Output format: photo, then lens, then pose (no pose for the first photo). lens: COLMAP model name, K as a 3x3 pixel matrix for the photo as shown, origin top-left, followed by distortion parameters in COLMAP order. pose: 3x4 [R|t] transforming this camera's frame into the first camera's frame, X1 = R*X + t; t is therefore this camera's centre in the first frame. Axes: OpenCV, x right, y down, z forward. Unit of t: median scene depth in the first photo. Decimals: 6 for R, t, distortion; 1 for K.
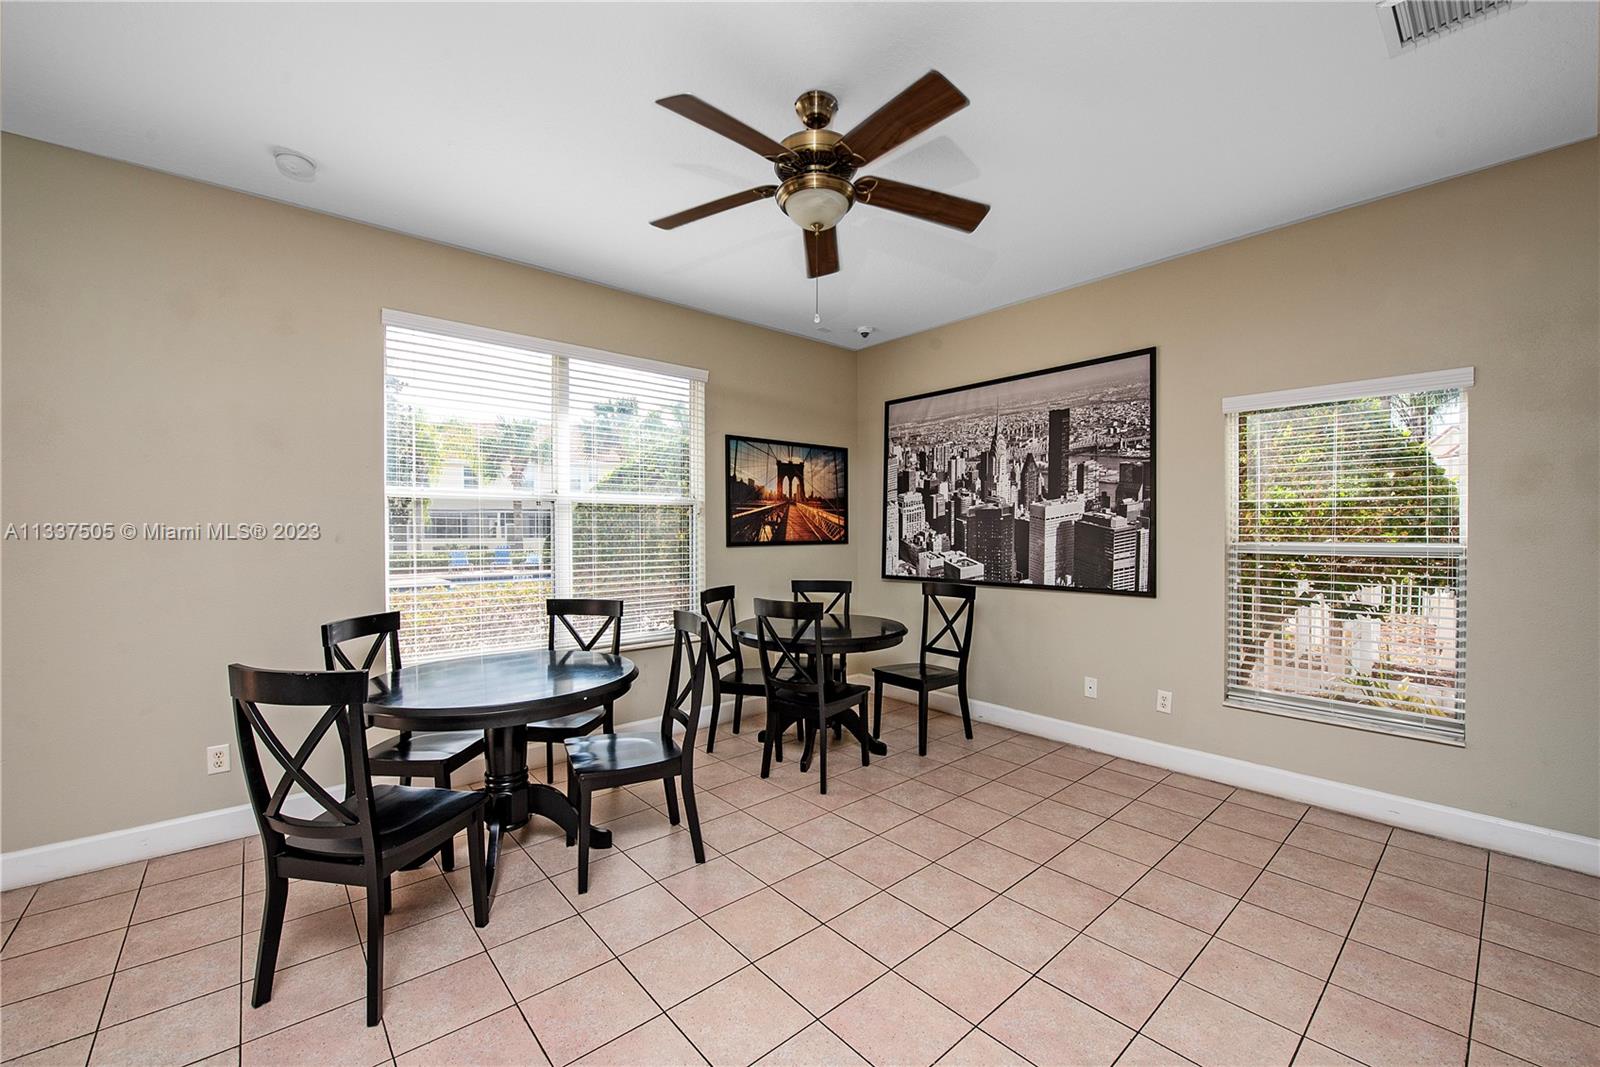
lens RADIAL K [[640.3, 0, 801.6], [0, 640.3, 532.0], [0, 0, 1]] dist [0.011589, -0.000303]
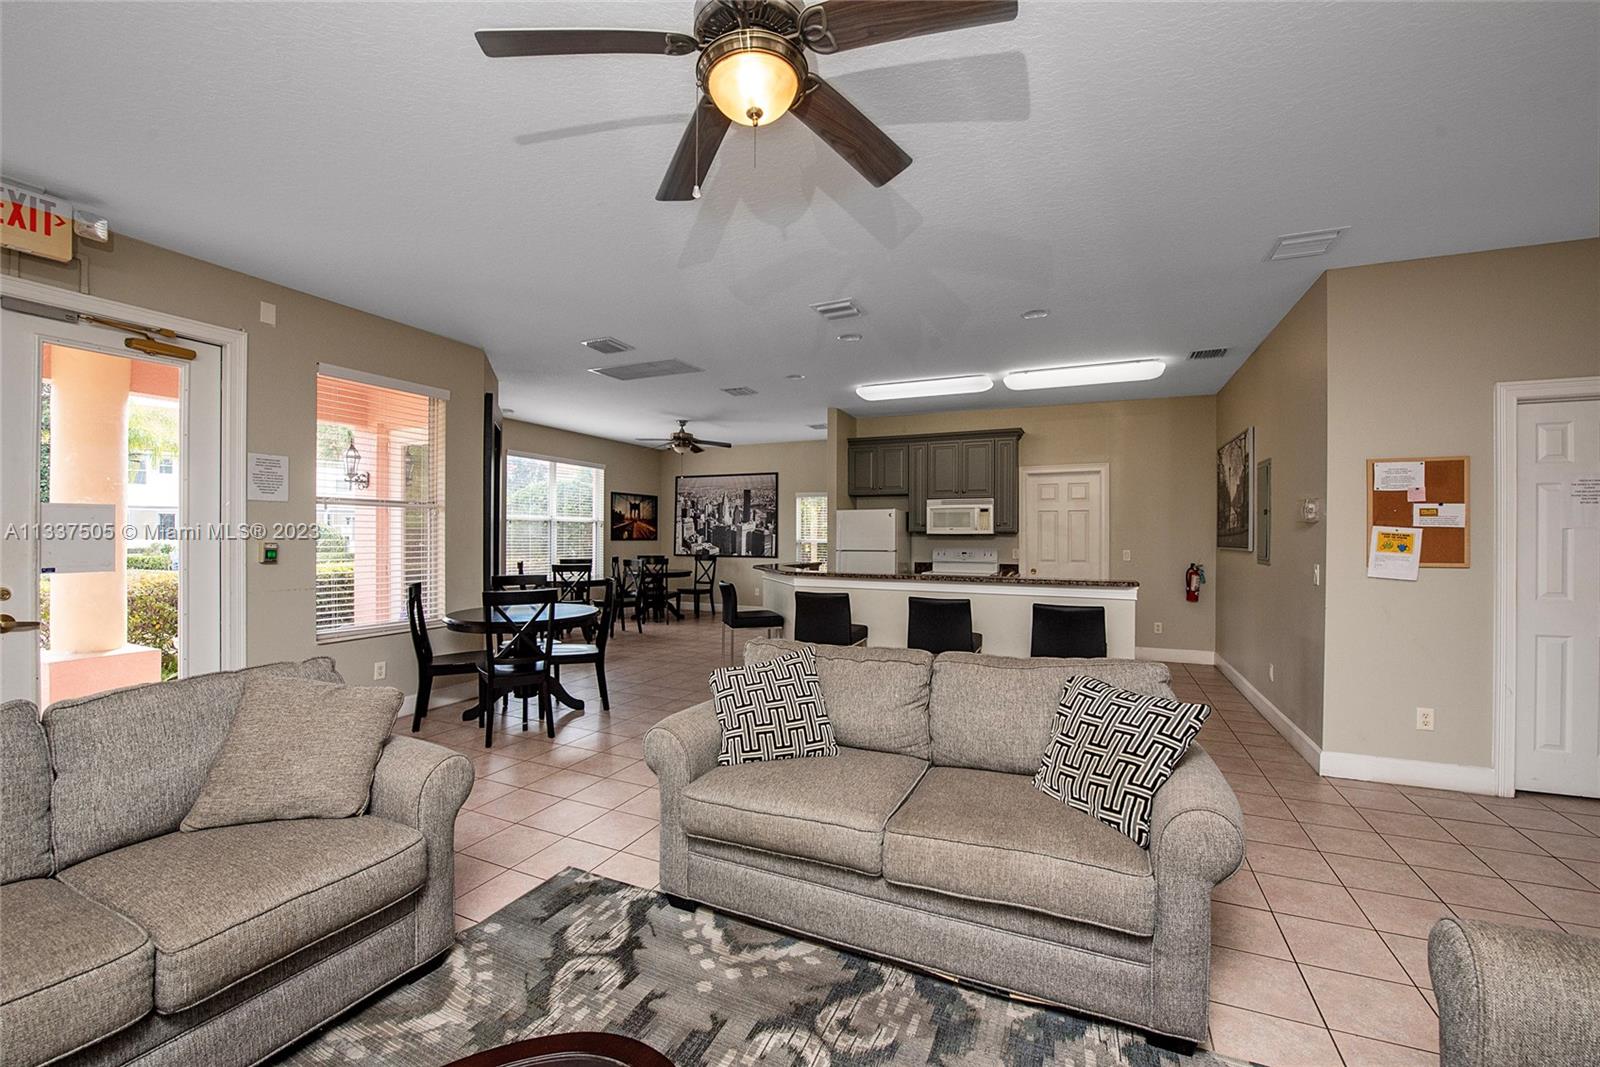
lens RADIAL K [[640.3, 0, 801.6], [0, 640.3, 532.0], [0, 0, 1]] dist [0.011589, -0.000303]
pose [[0.904793, 0.009227, 0.425753, -0.472940], [-0.007034, 0.999953, -0.006723, 0.002219], [-0.425794, 0.003088, 0.904815, -1.352599]]
